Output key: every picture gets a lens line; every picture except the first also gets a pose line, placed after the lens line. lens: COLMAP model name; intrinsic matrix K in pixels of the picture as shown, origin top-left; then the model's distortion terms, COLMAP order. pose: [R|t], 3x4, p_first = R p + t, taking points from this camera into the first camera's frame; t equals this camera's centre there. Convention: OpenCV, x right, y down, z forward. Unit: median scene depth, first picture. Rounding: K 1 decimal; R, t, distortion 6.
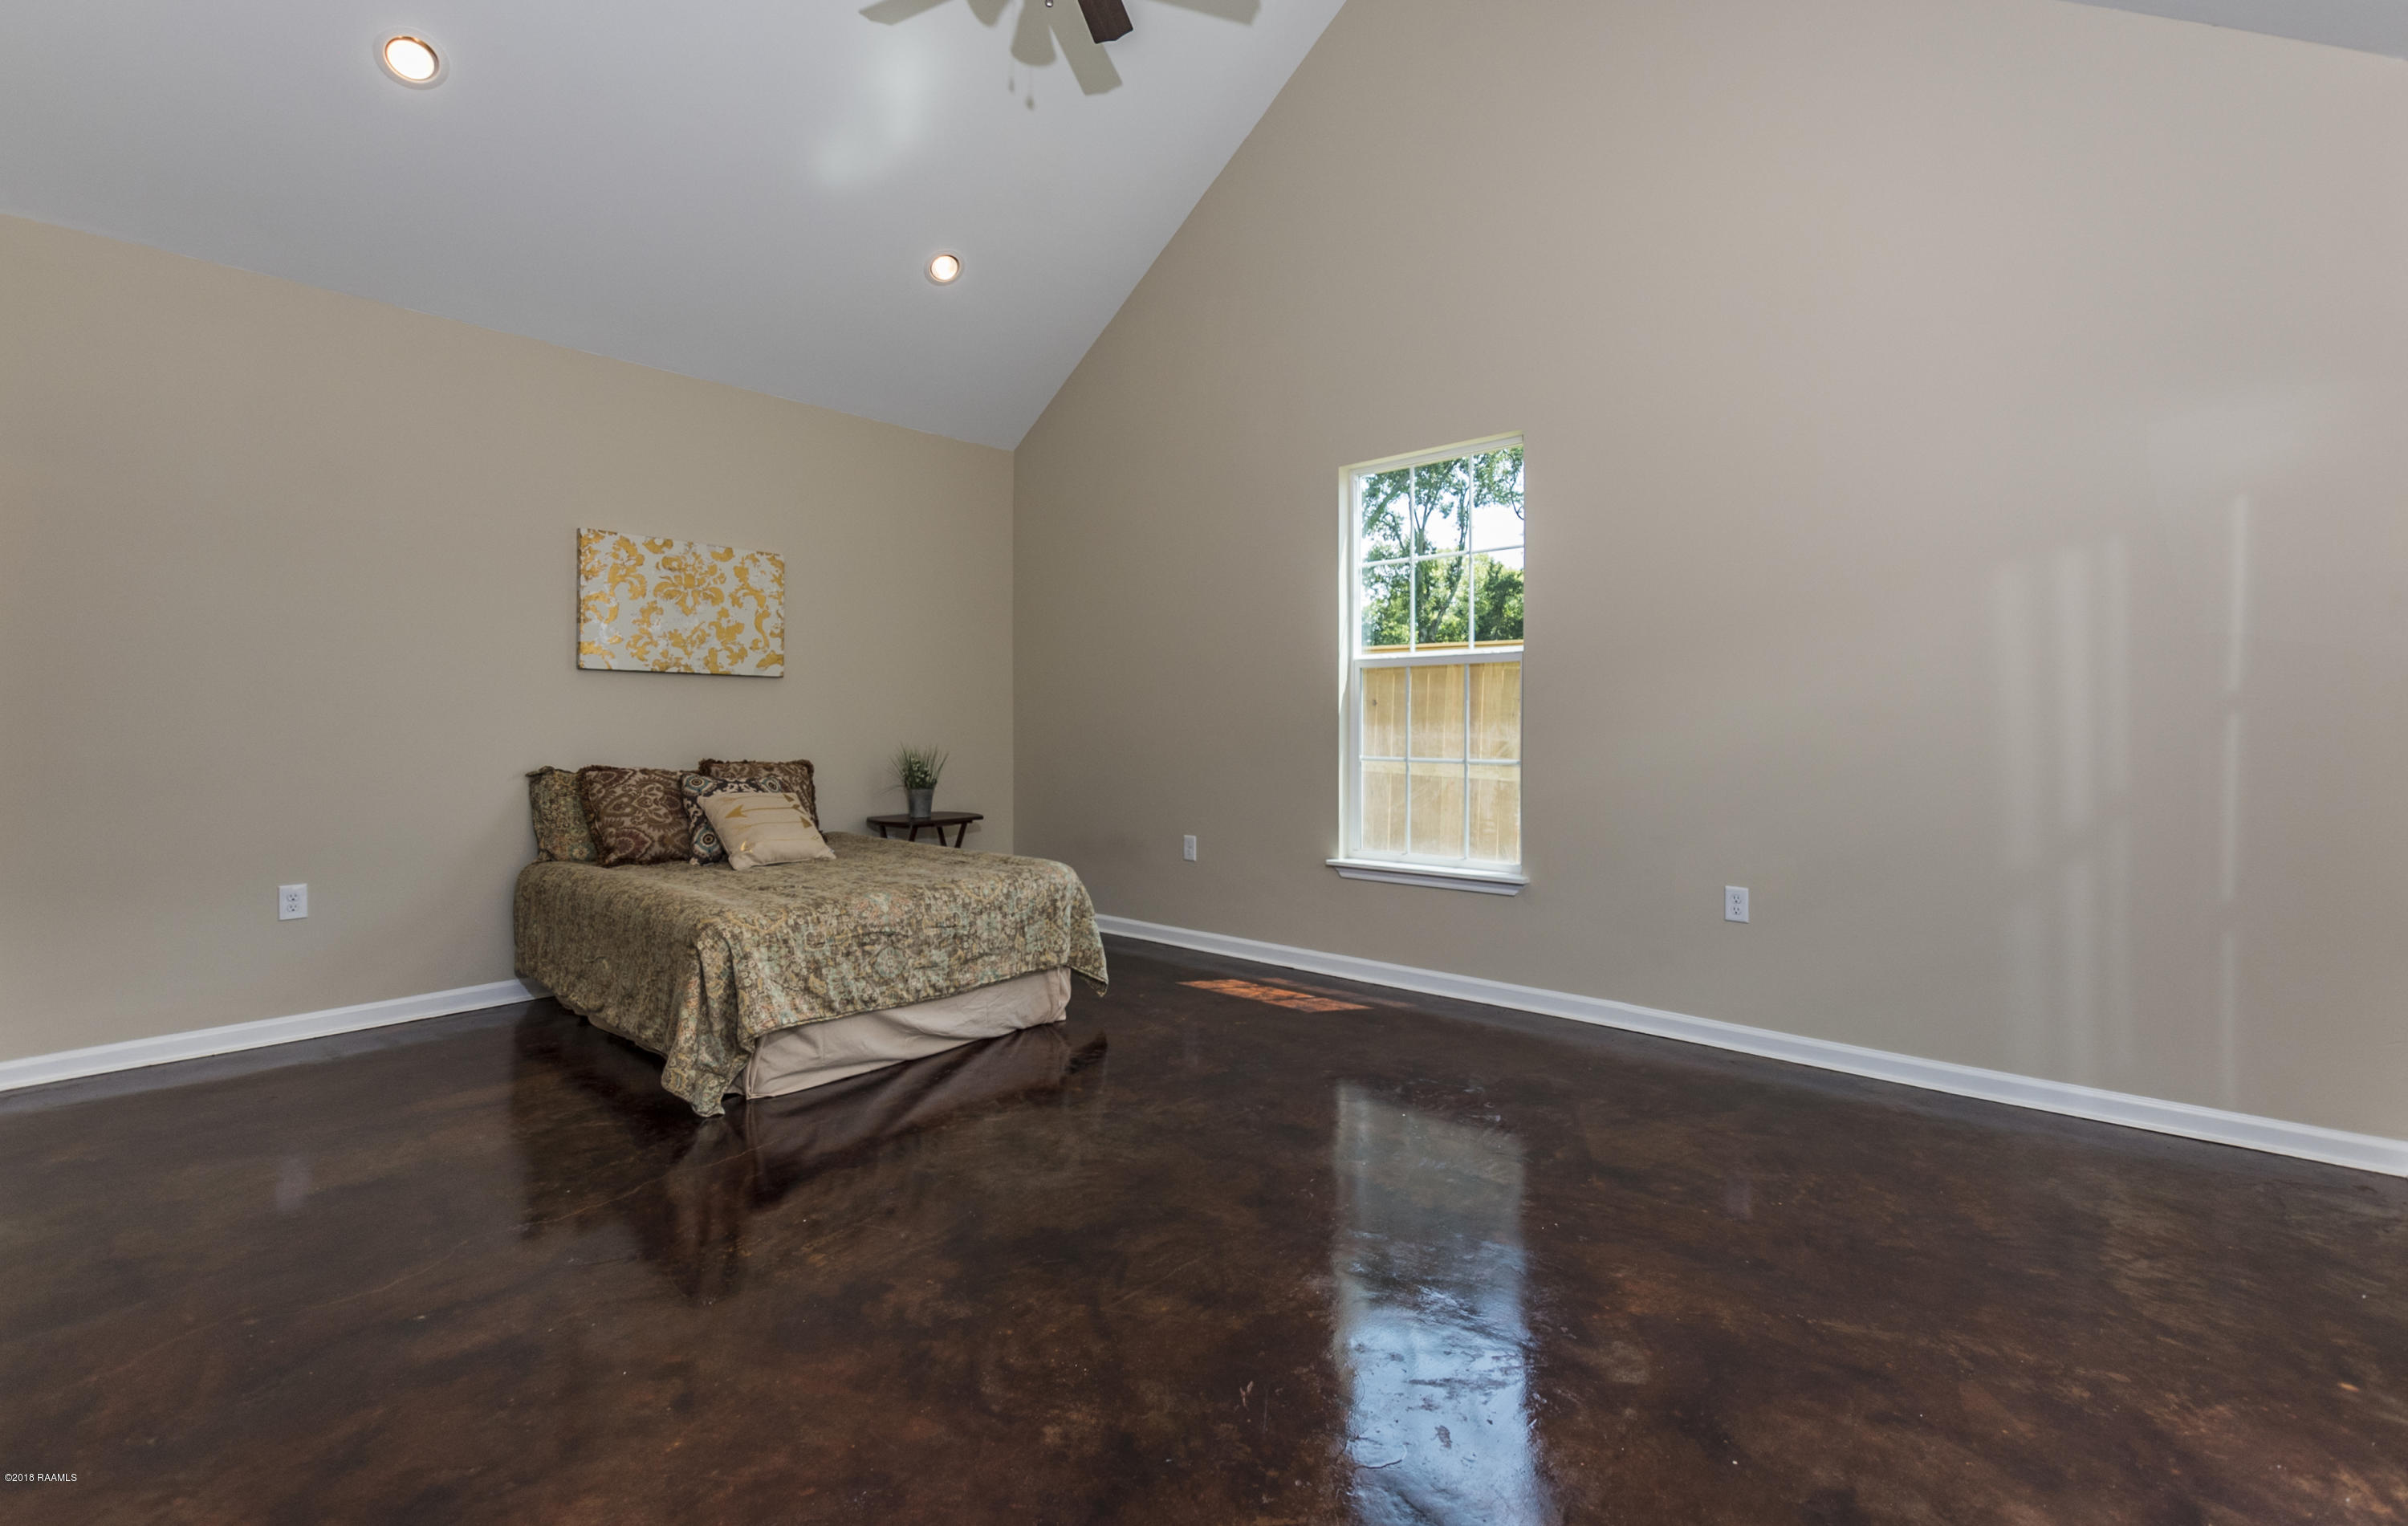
lens RADIAL K [[1040.3, 0, 1204.4], [0, 1040.3, 741.2], [0, 0, 1]] dist [-0.003346, -0.000415]
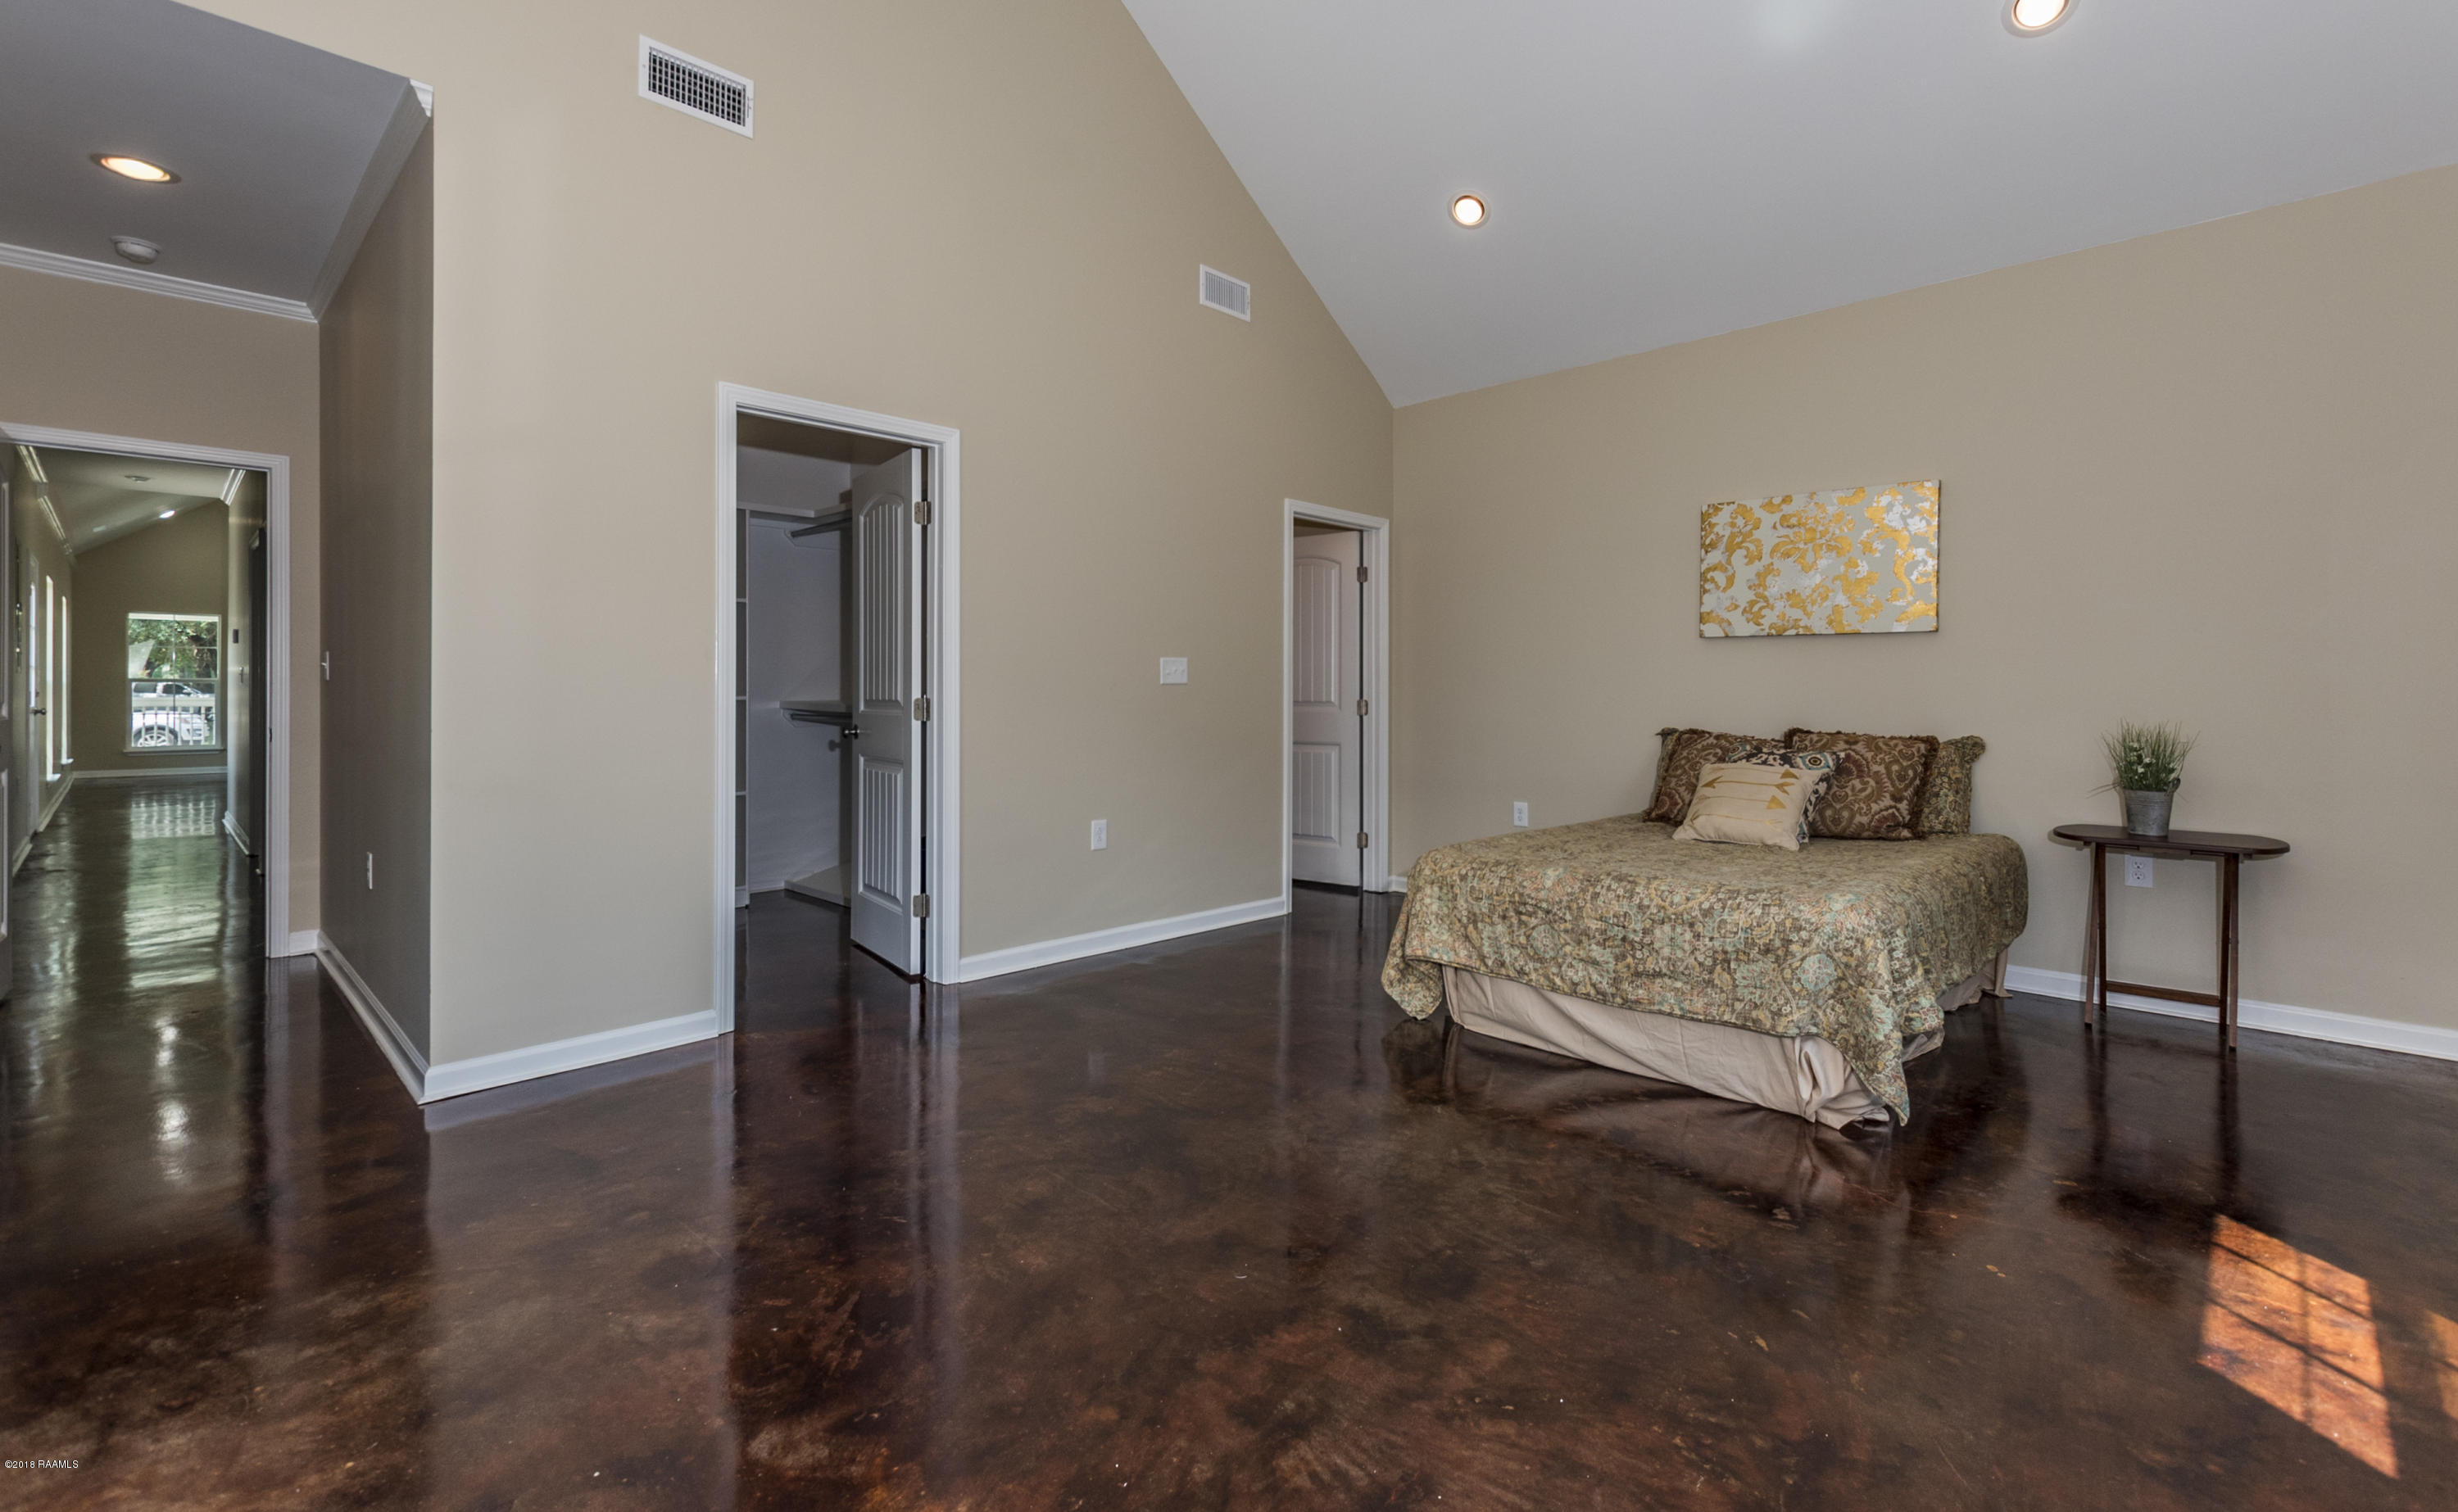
lens RADIAL K [[1062.6, 0, 1228.3], [0, 1062.6, 699.8], [0, 0, 1]] dist [0.002941, -0.001566]
pose [[-0.043335, 0.010386, -0.999007, 0.633841], [-0.017908, 0.999777, 0.011171, -0.011572], [0.998900, 0.018375, -0.043139, 0.703639]]
